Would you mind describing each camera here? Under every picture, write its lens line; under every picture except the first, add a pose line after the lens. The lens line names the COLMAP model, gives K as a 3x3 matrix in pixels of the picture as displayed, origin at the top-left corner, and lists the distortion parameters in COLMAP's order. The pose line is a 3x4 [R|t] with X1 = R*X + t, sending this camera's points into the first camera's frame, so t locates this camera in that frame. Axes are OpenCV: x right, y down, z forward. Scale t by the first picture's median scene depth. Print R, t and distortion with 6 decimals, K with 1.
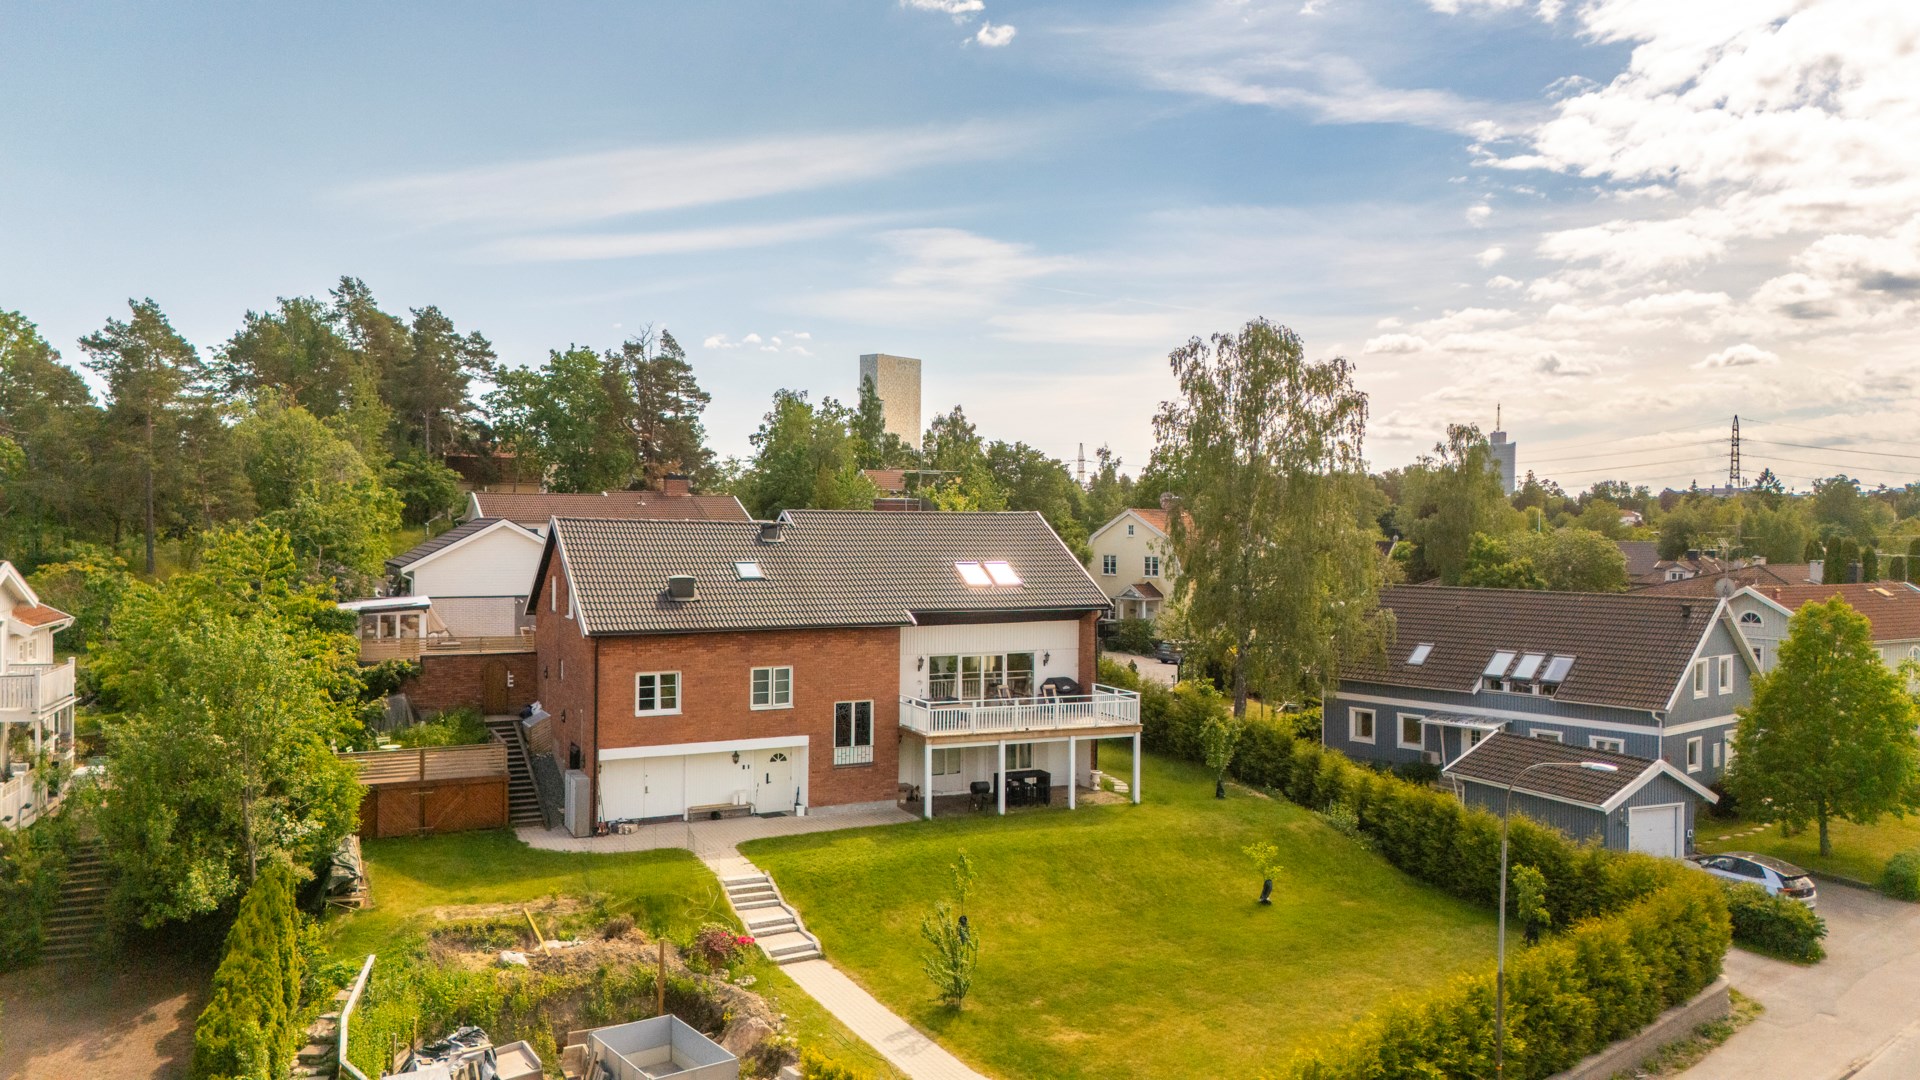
lens RADIAL K [[1409.5, 0, 960.0], [0, 1409.5, 540.0], [0, 0, 1]] dist [0.085493, -0.082233]
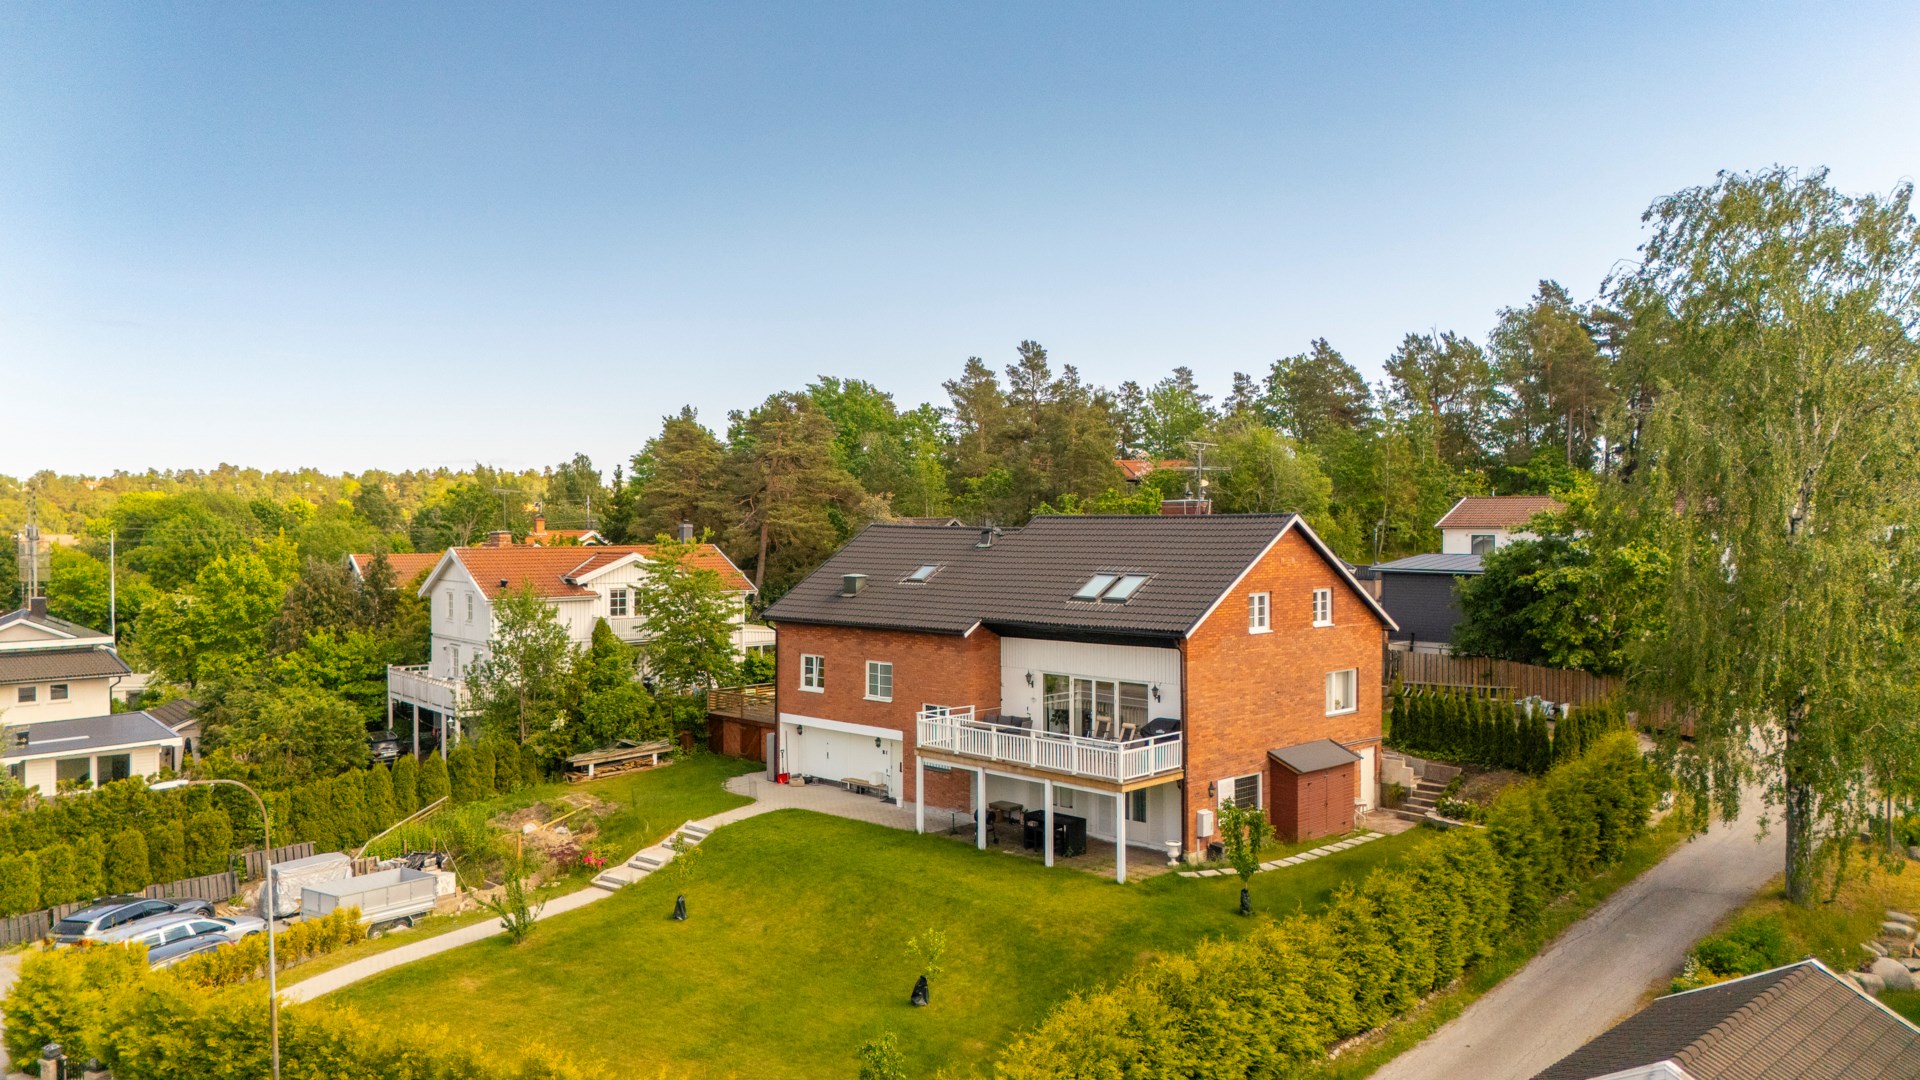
lens RADIAL K [[1409.5, 0, 960.0], [0, 1409.5, 540.0], [0, 0, 1]] dist [0.085493, -0.082233]
pose [[0.332589, 0.006351, -0.943051, 0.889501], [-0.010636, 0.999939, 0.002983, -0.006744], [0.943012, 0.009039, 0.332636, 0.690712]]
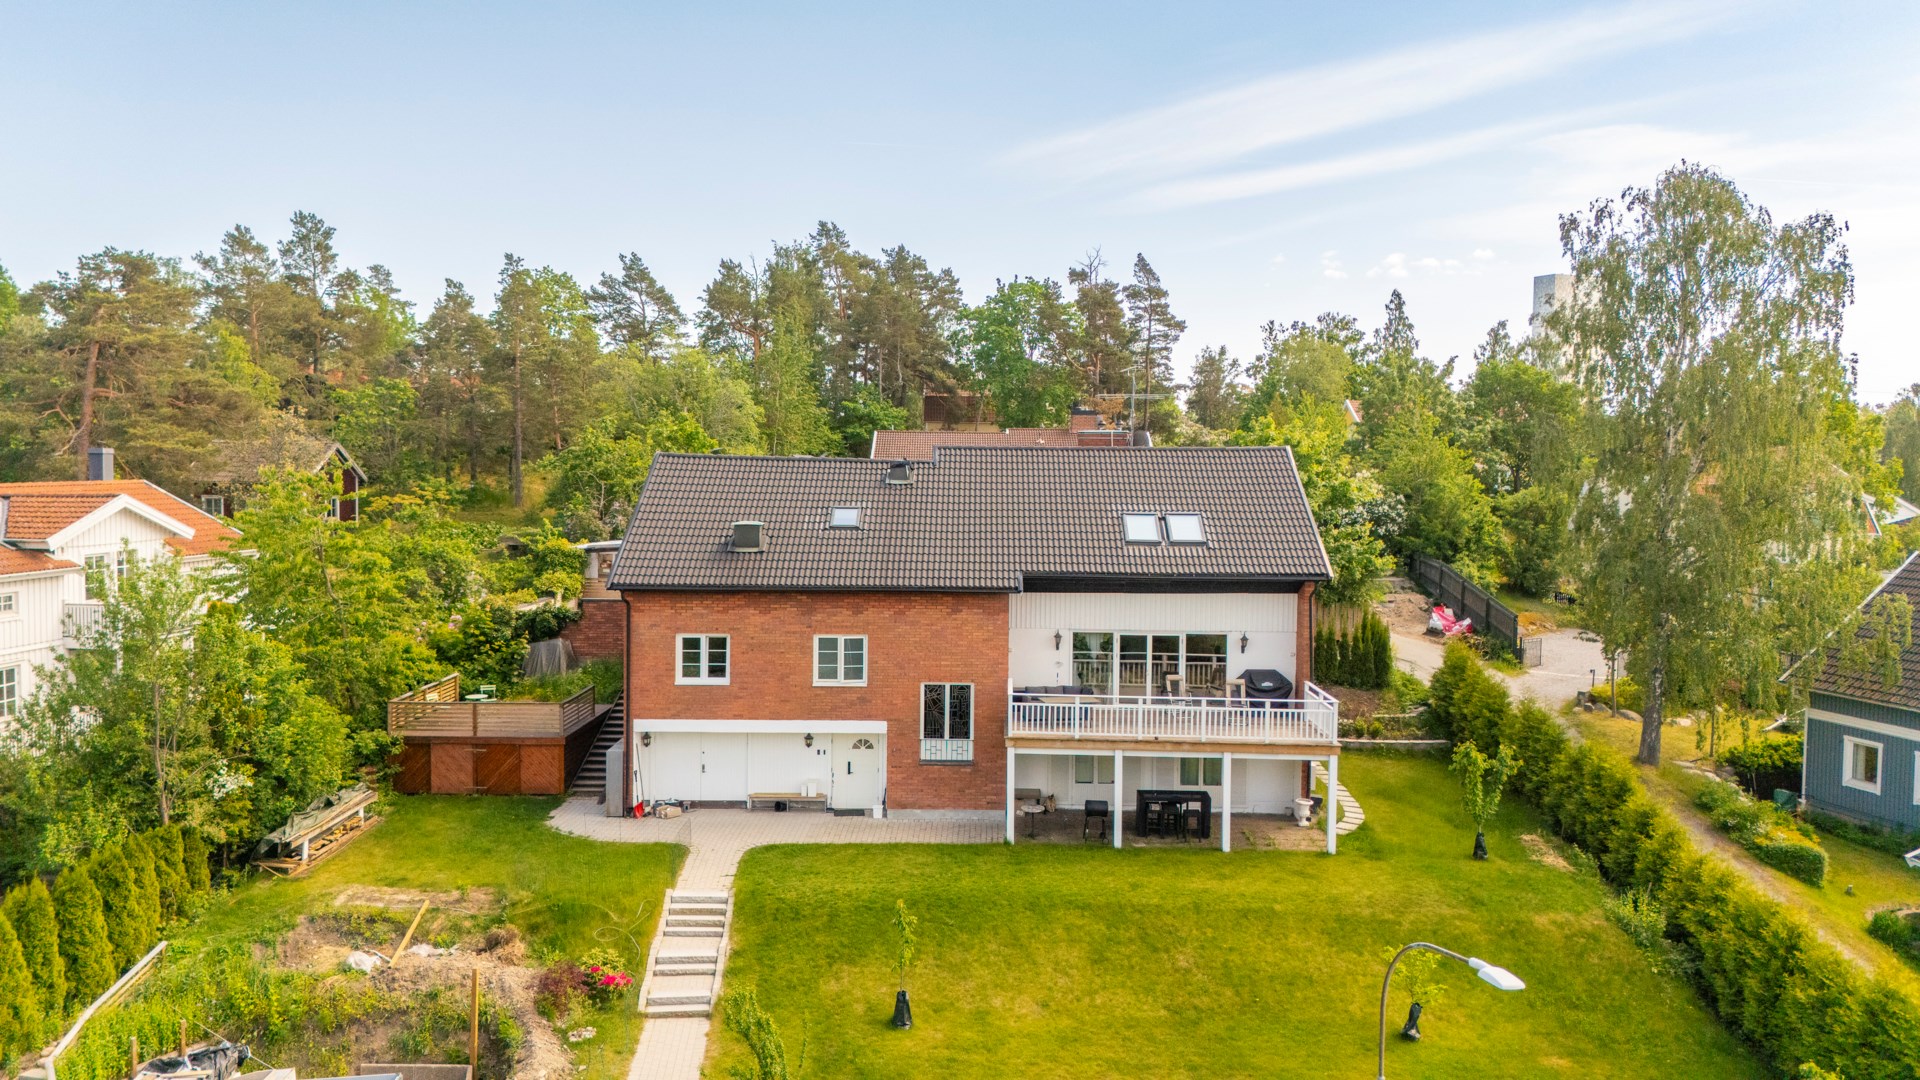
lens RADIAL K [[1409.5, 0, 960.0], [0, 1409.5, 540.0], [0, 0, 1]] dist [0.085493, -0.082233]
pose [[0.894267, 0.028407, -0.446631, 0.291145], [-0.009407, 0.998956, 0.044701, -0.003025], [0.447434, -0.035773, 0.893601, 0.294295]]
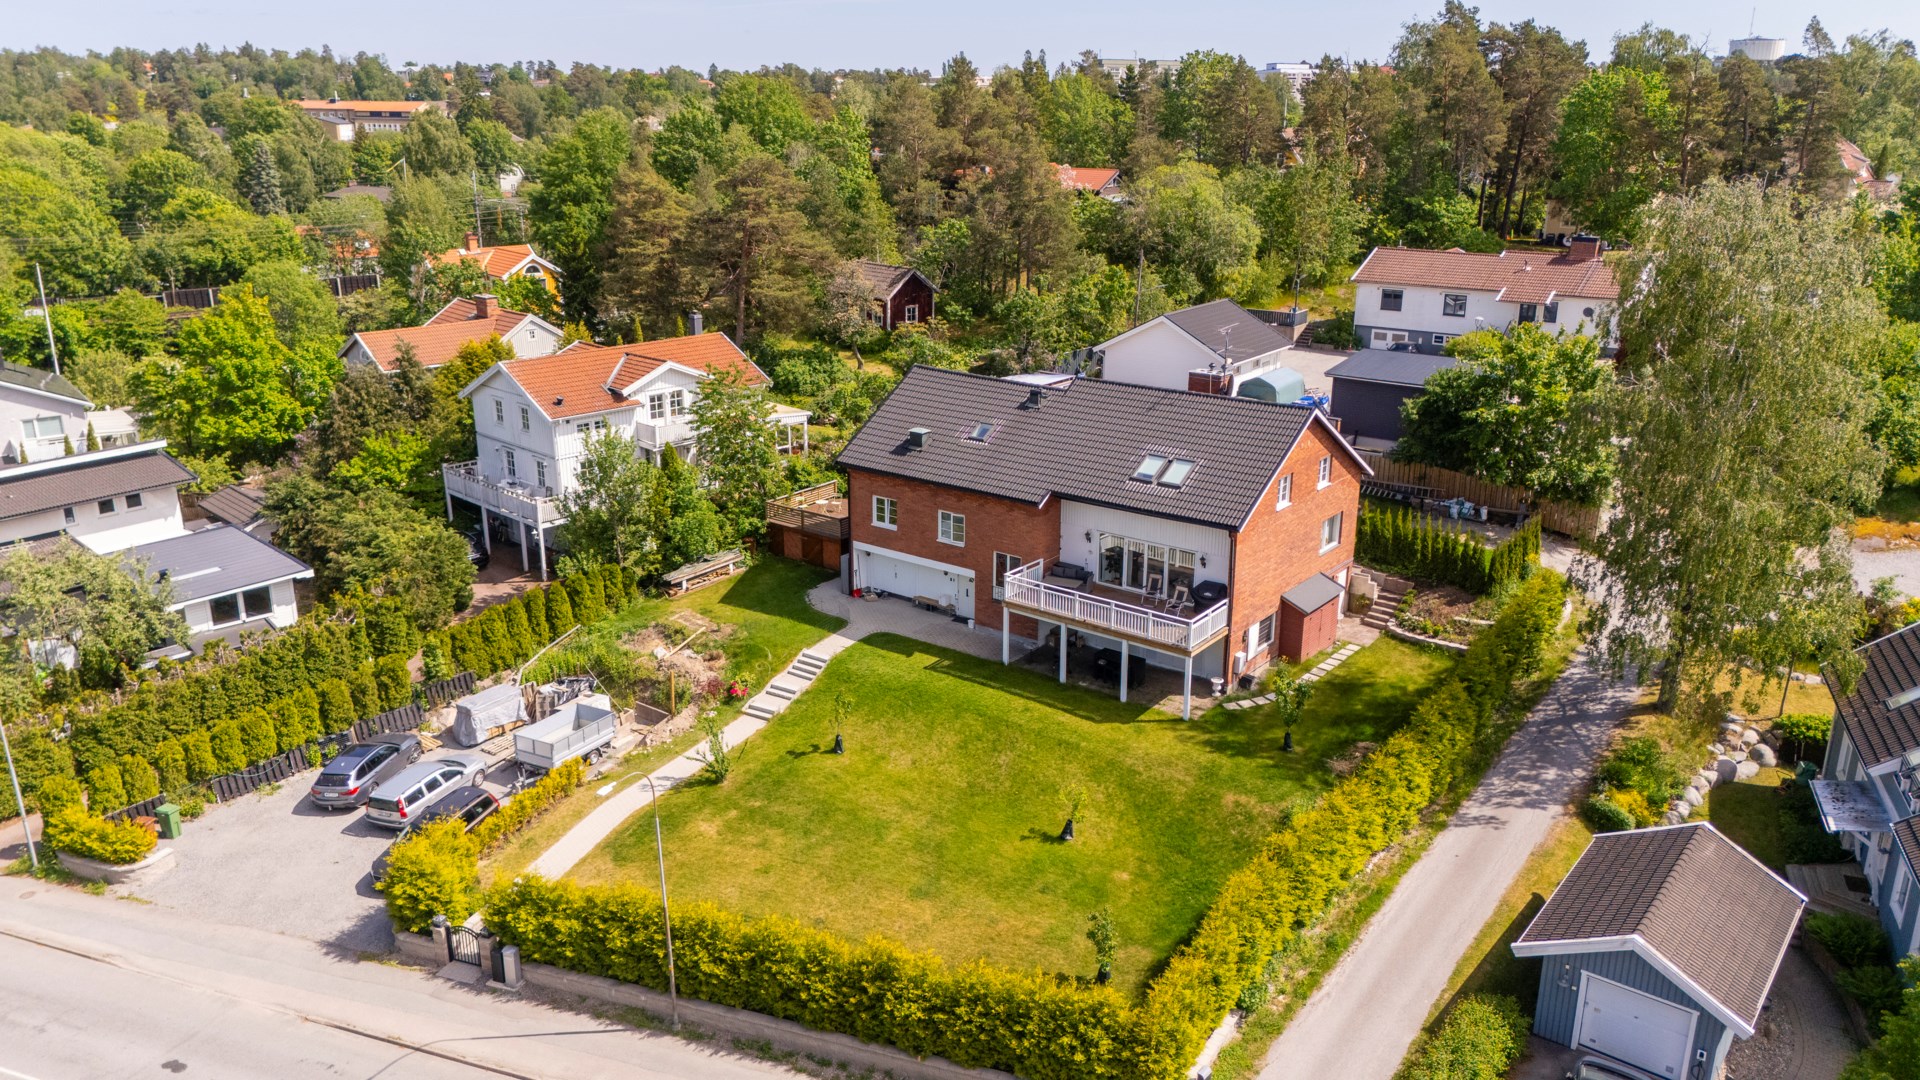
lens RADIAL K [[1409.5, 0, 960.0], [0, 1409.5, 540.0], [0, 0, 1]] dist [0.085493, -0.082233]
pose [[0.449883, 0.264724, -0.852952, 0.955659], [-0.011138, 0.956648, 0.291033, -0.255197], [0.893018, -0.121431, 0.433328, 0.443492]]
